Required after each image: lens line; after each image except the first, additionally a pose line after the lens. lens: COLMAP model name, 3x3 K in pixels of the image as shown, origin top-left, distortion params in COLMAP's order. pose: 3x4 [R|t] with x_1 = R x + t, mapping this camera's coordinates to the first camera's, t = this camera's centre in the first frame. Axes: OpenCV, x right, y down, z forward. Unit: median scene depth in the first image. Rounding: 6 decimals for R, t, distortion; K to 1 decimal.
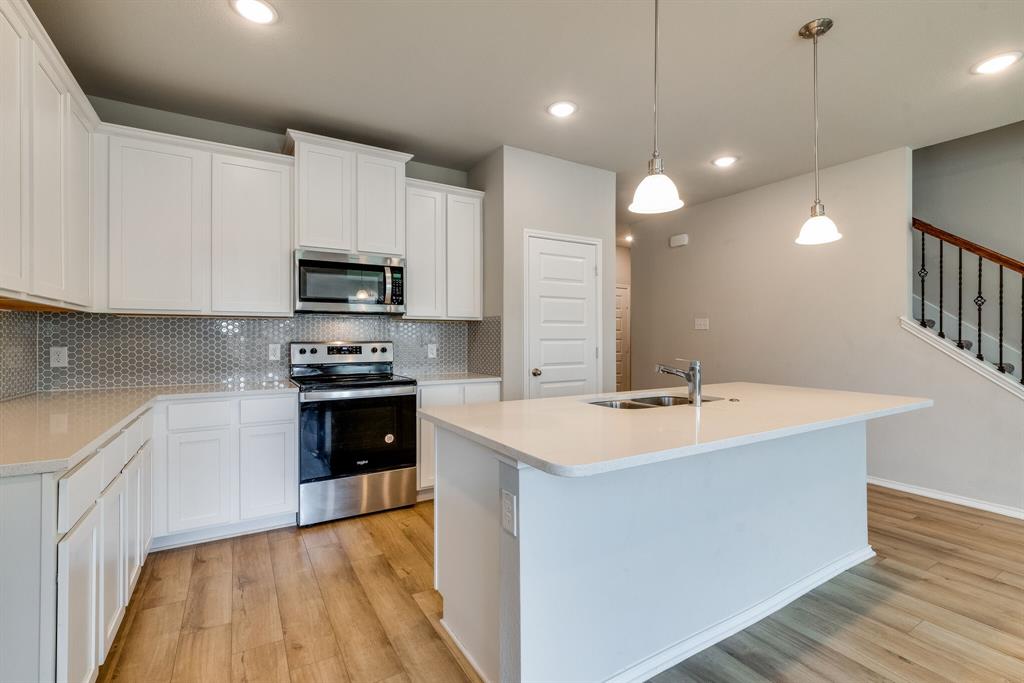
lens RADIAL K [[459.2, 0, 520.2], [0, 459.2, 339.5], [0, 0, 1]] dist [0.001770, 0.000188]
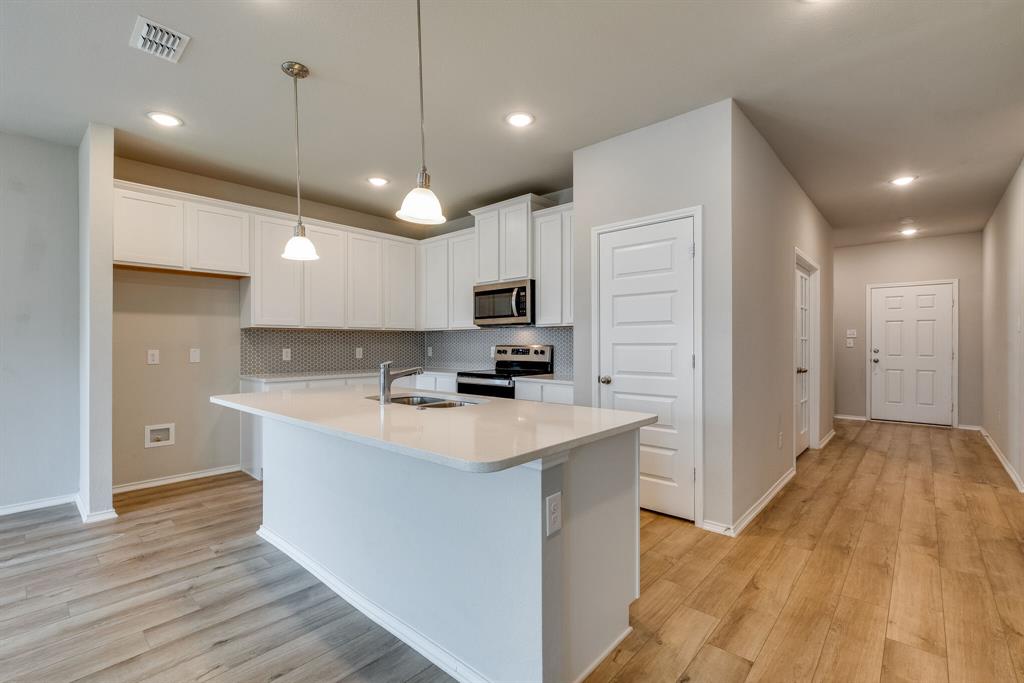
lens RADIAL K [[457.0, 0, 487.9], [0, 457.0, 342.0], [0, 0, 1]] dist [0.002238, 0.000516]
pose [[0.257591, -0.000884, -0.966254, 0.936549], [0.003696, 0.999993, 0.000070, -0.006076], [0.966247, -0.003589, 0.257592, 0.587638]]
